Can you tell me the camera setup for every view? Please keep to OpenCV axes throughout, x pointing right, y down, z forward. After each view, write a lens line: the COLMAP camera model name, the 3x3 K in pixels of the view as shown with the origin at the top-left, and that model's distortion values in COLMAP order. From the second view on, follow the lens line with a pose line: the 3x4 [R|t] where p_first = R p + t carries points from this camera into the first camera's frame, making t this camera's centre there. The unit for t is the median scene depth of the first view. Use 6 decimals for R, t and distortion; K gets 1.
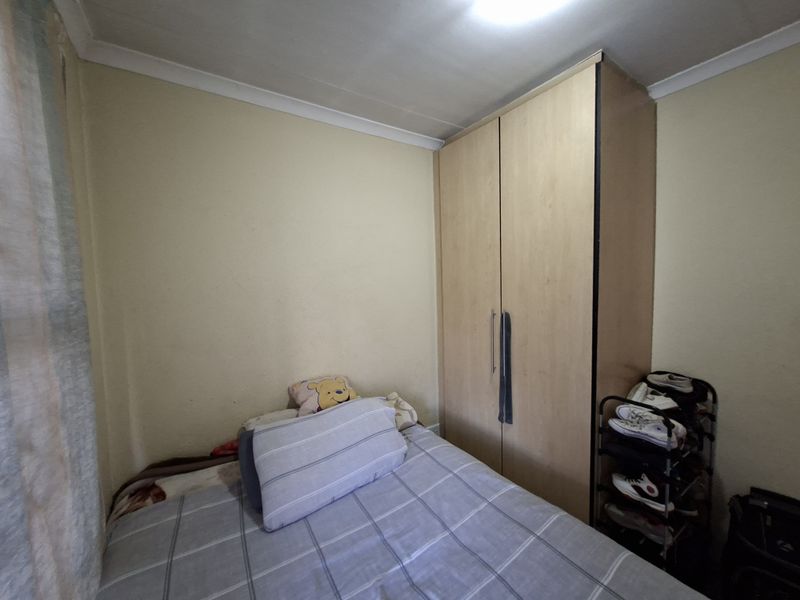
lens RADIAL K [[317.7, 0, 400.0], [0, 317.7, 300.0], [0, 0, 1]] dist [0.000348, -0.000020]
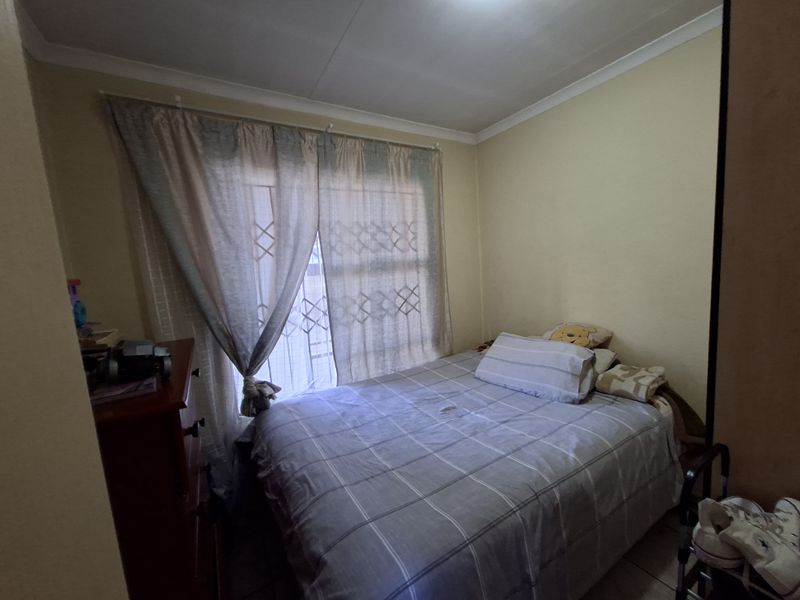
lens RADIAL K [[317.7, 0, 400.0], [0, 317.7, 300.0], [0, 0, 1]] dist [0.000348, -0.000020]
pose [[-0.026537, 0.143082, -0.989355, 1.329569], [0.003939, 0.989711, 0.143028, -0.018523], [0.999640, -0.000101, -0.026828, 0.536371]]
